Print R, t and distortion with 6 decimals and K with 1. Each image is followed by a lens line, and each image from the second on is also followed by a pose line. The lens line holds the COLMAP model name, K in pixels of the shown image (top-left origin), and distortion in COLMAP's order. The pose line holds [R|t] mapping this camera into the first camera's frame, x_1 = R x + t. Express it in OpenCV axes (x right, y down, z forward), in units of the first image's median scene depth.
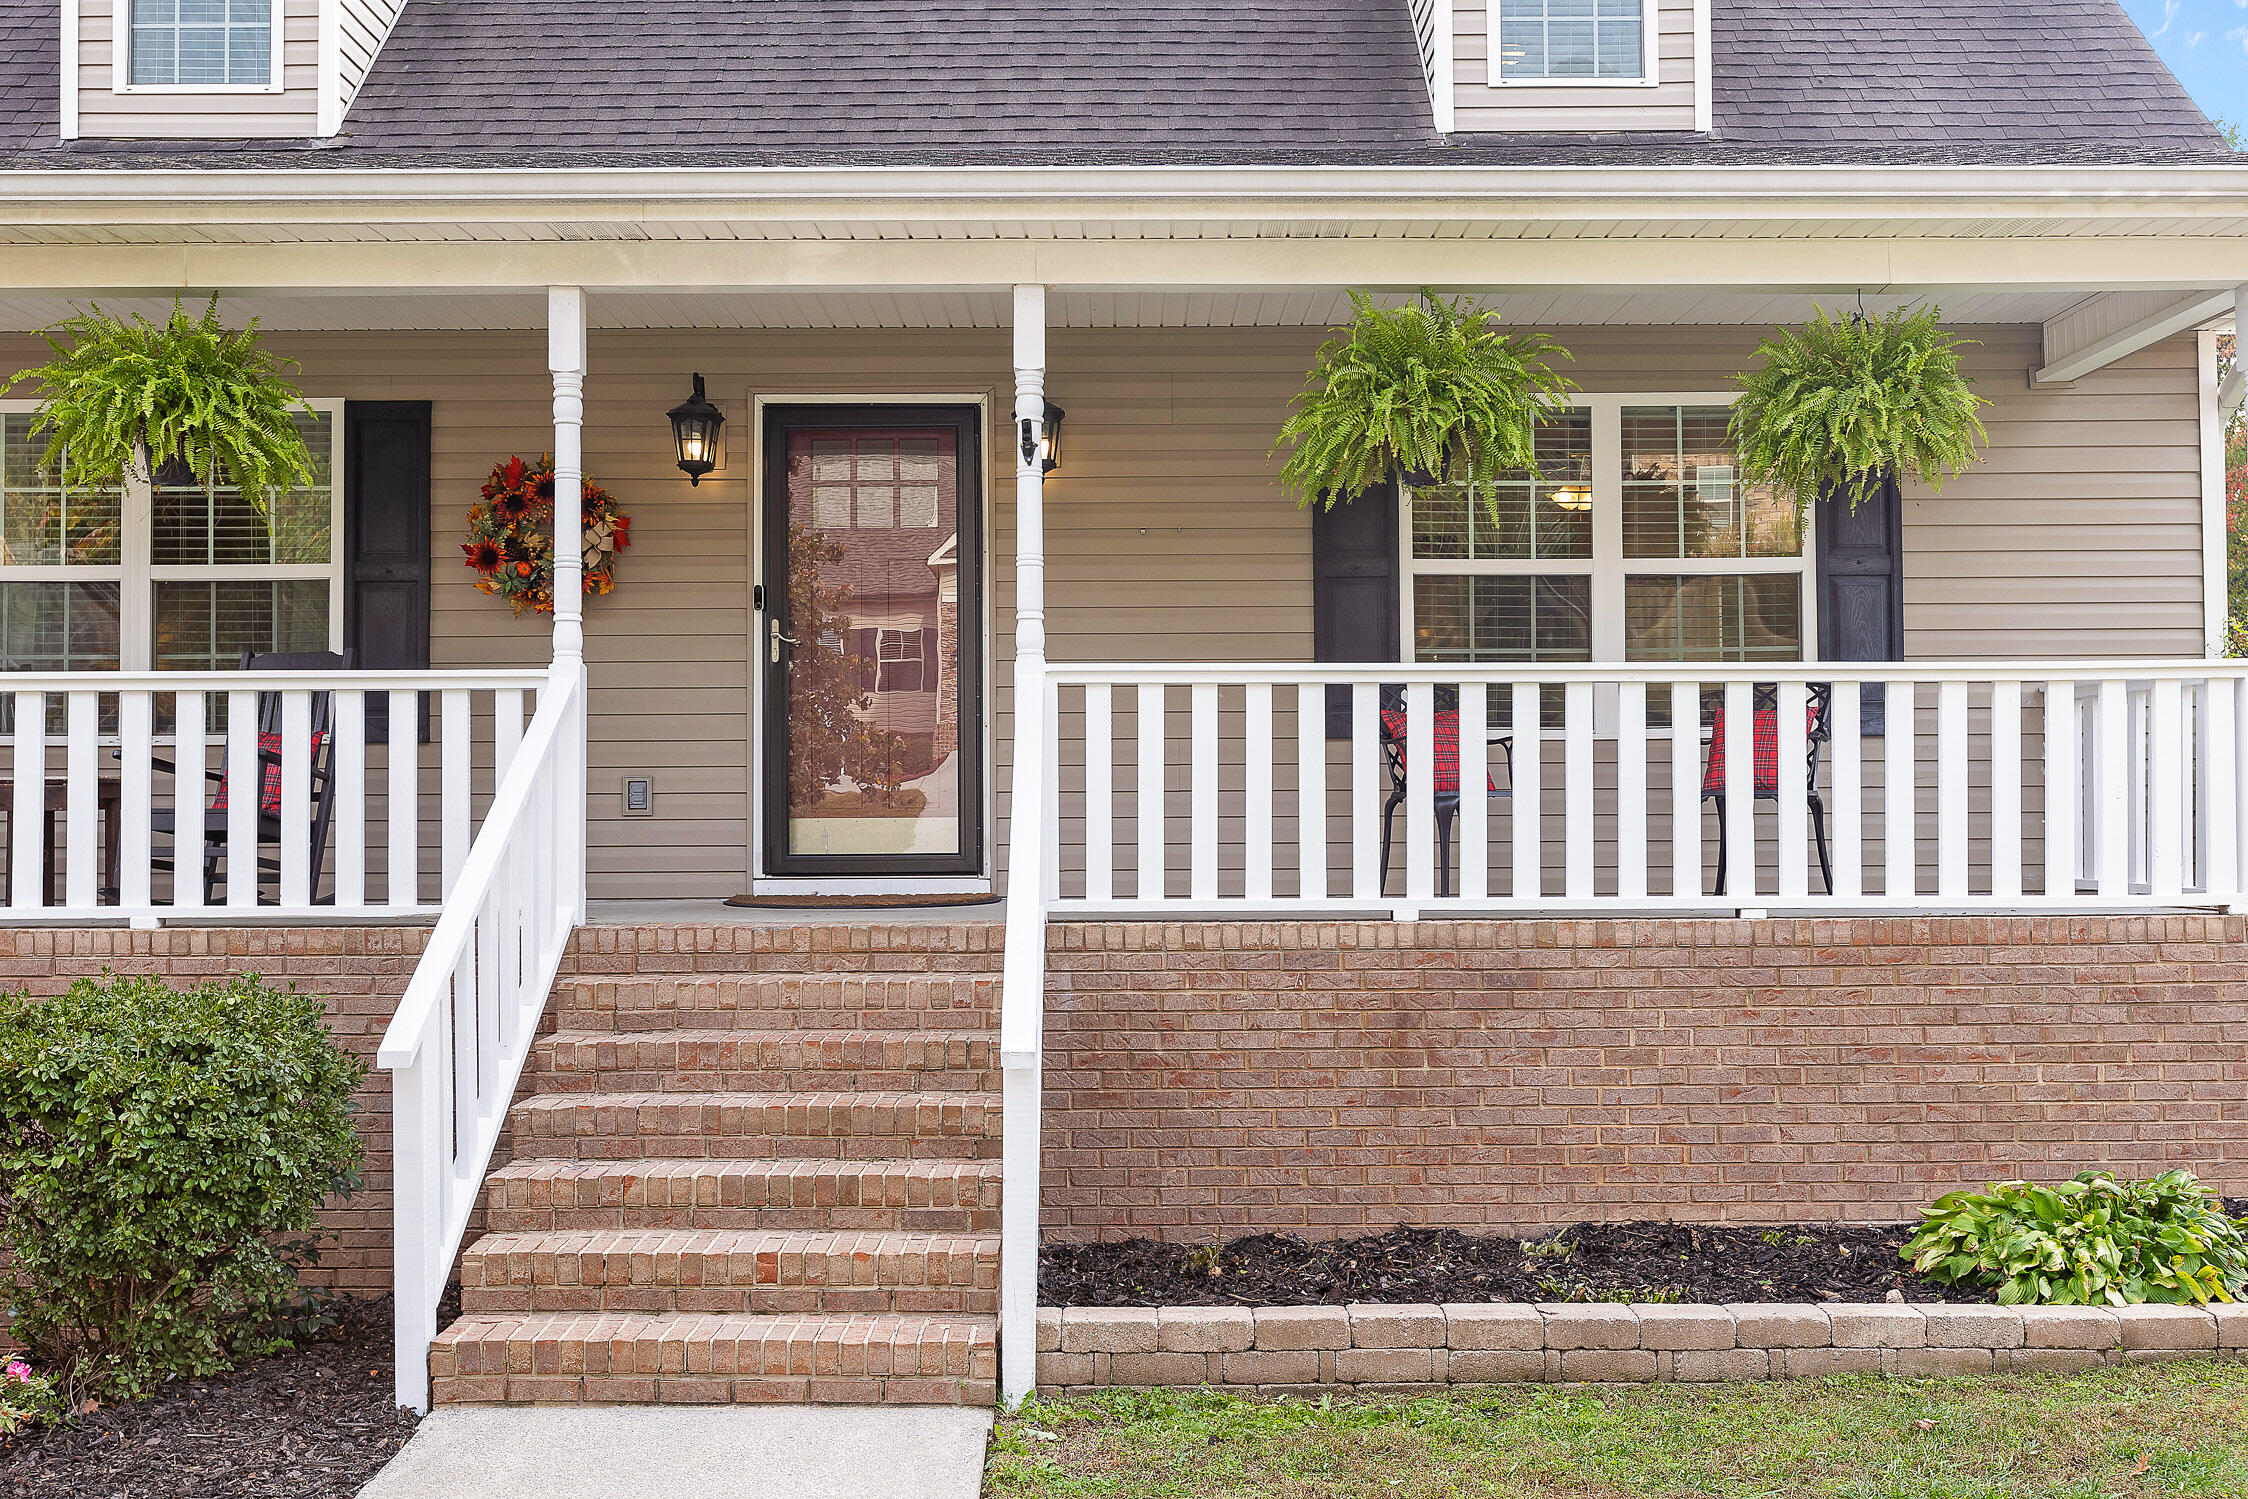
lens RADIAL K [[2189.0, 0, 1124.0], [0, 2189.0, 749.5], [0, 0, 1]] dist [-0.009366, 0.002456]
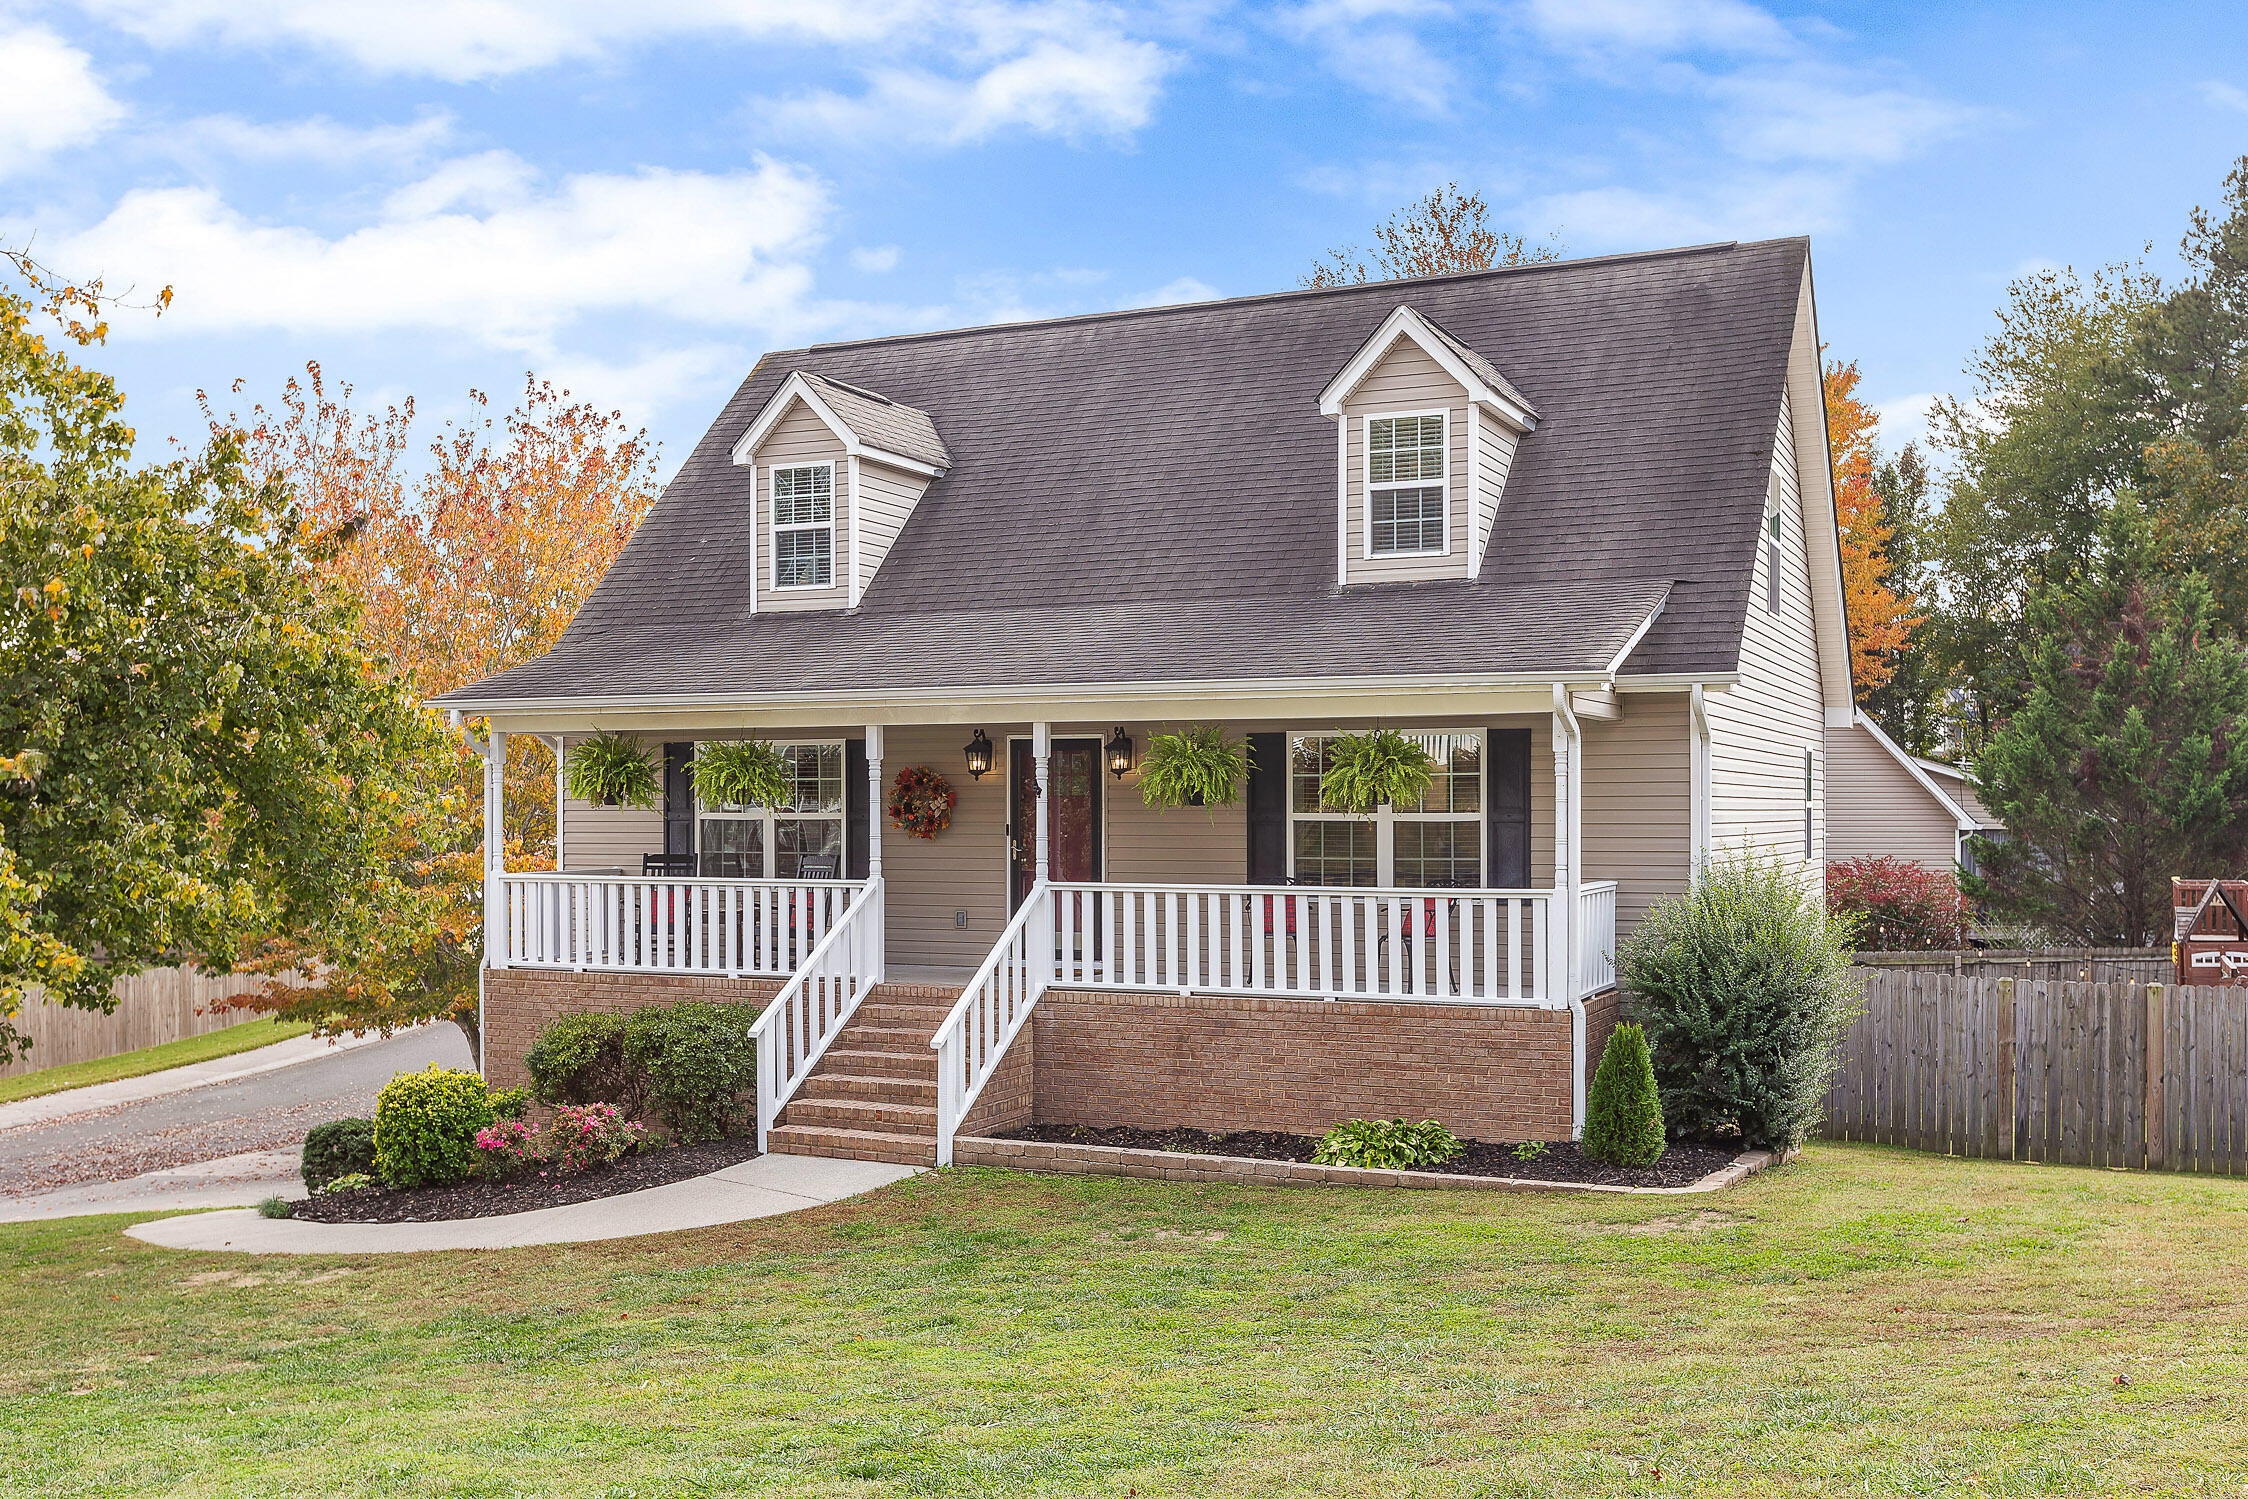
lens RADIAL K [[2096.3, 0, 1123.7], [0, 2096.3, 847.2], [0, 0, 1]] dist [0.006056, 0.002150]
pose [[0.903348, 0.011392, -0.428758, 1.022449], [0.009424, 0.998879, 0.046396, -0.182297], [0.428806, -0.045952, 0.902227, -1.021136]]
